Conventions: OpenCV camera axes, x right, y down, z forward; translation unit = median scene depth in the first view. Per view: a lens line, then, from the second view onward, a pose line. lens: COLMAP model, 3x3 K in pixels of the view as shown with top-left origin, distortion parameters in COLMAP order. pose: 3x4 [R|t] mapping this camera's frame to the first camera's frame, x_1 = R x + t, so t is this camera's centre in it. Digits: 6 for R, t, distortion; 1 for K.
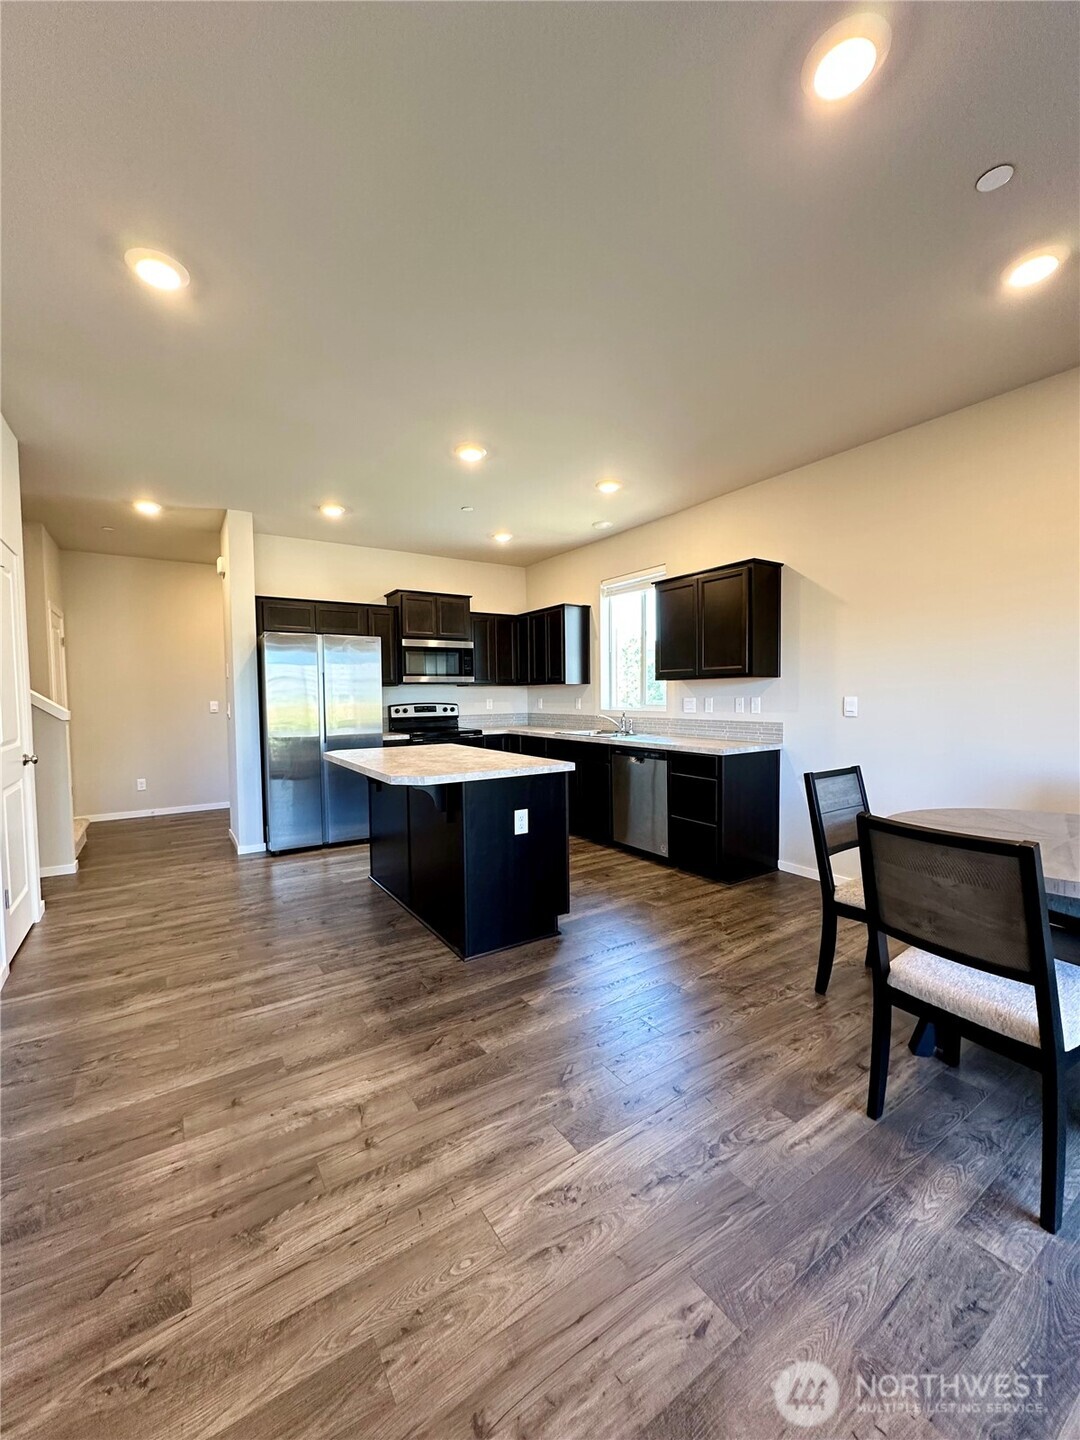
lens RADIAL K [[573.3, 0, 540.0], [0, 573.3, 720.0], [0, 0, 1]] dist [-0.002585, 0.000454]
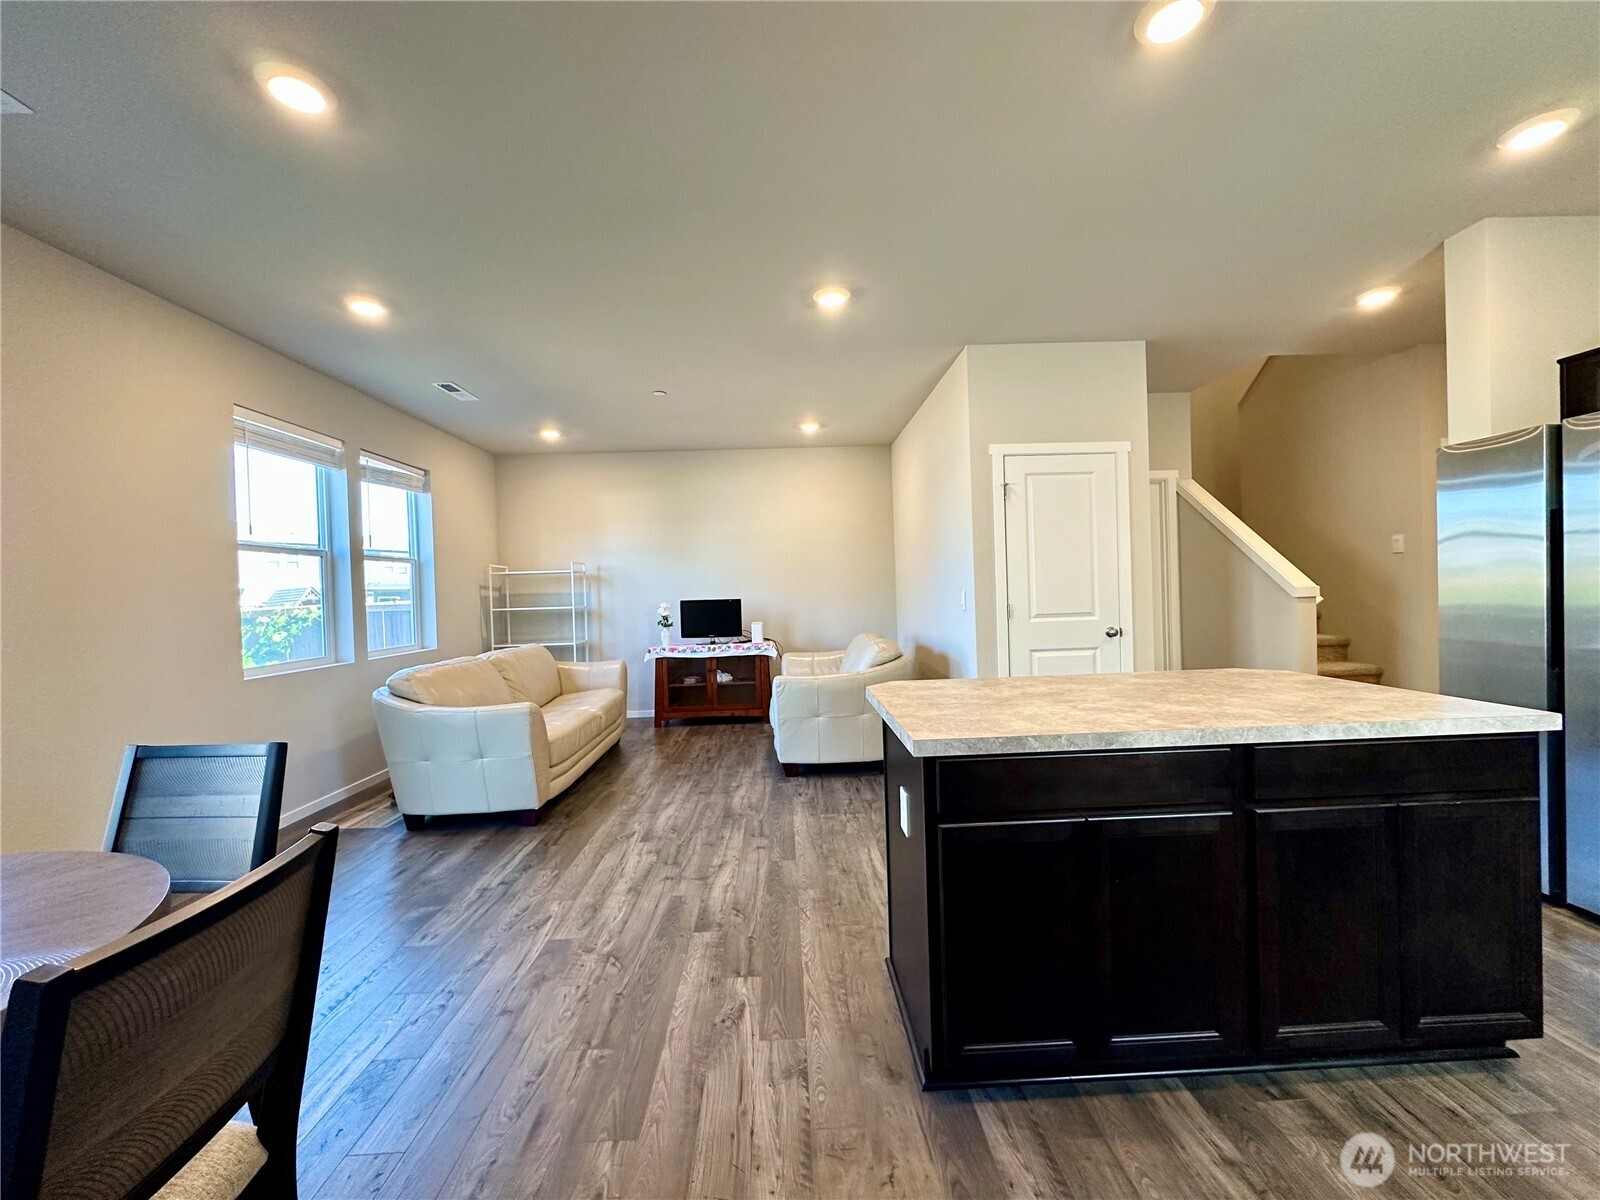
lens RADIAL K [[637.1, 0, 800.0], [0, 637.1, 600.0], [0, 0, 1]] dist [-0.002585, 0.000454]
pose [[-0.519768, 0.040636, -0.853341, 0.452316], [0.002246, 0.998930, 0.046201, -0.048654], [0.854305, 0.022097, -0.519303, 1.019769]]
